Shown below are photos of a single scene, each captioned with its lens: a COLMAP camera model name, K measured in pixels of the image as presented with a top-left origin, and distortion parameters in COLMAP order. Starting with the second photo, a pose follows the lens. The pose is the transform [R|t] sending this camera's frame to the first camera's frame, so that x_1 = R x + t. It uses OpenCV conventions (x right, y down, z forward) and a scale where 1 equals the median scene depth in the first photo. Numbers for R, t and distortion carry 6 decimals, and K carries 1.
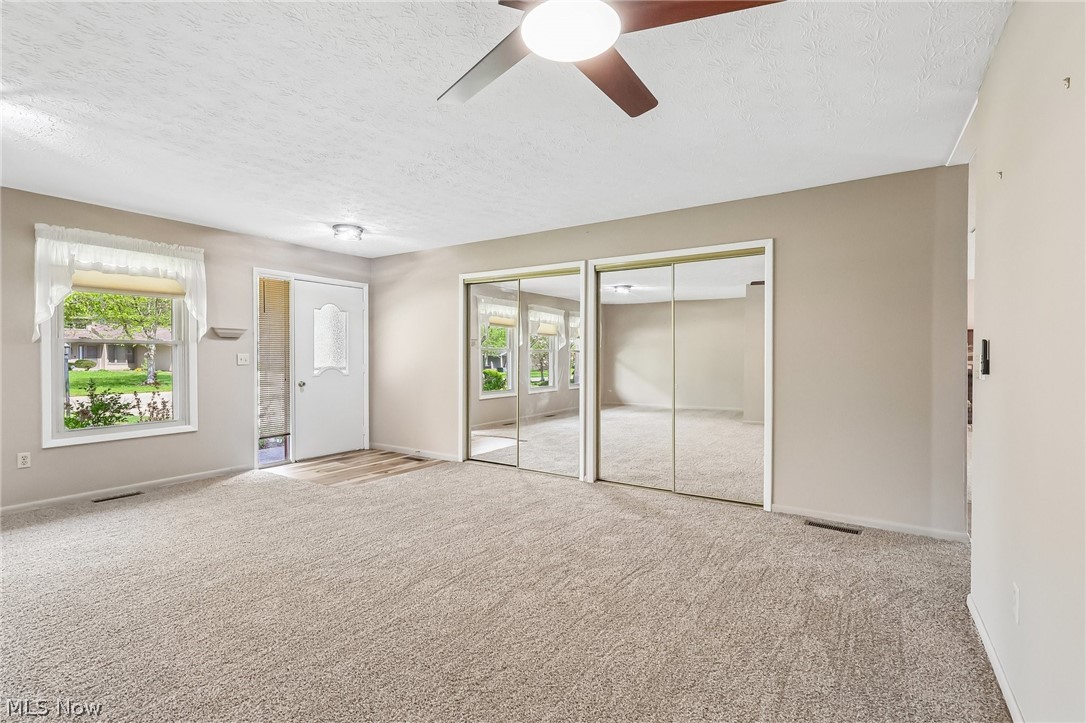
lens RADIAL K [[503.4, 0, 543.0], [0, 503.4, 361.5], [0, 0, 1]] dist [-0.000555, 0.000306]
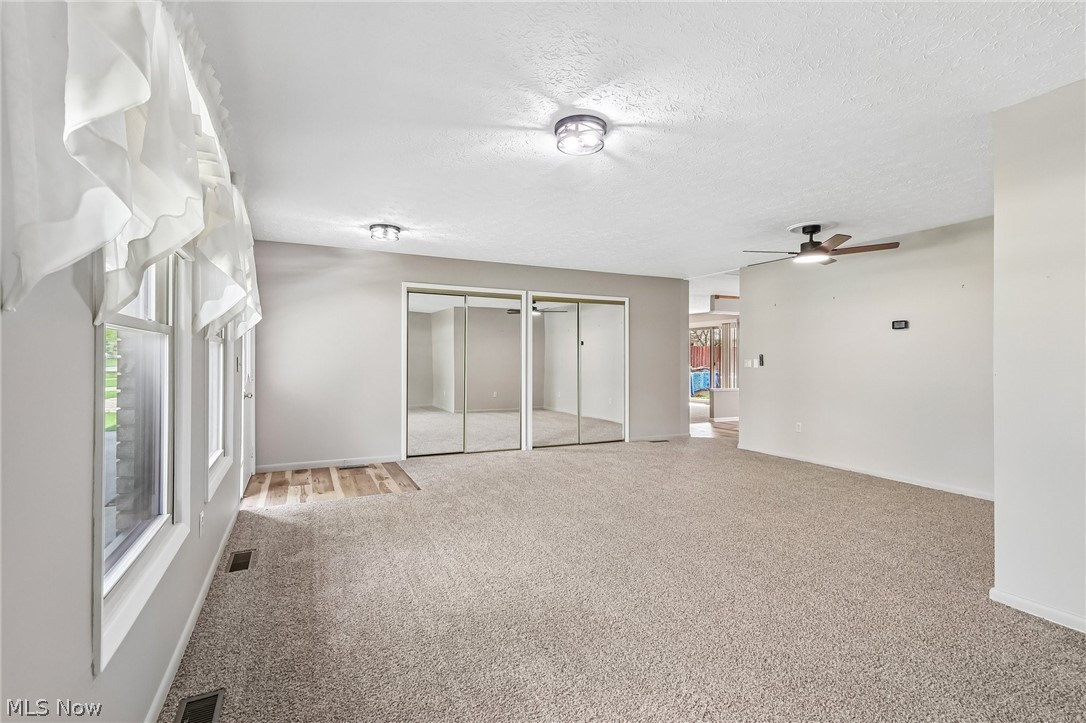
lens RADIAL K [[503.4, 0, 543.0], [0, 503.4, 361.5], [0, 0, 1]] dist [-0.000555, 0.000306]
pose [[0.522699, -0.001719, 0.852516, -1.081305], [0.008940, 0.999954, -0.003466, 0.000969], [-0.852471, 0.009433, 0.522690, 0.232316]]
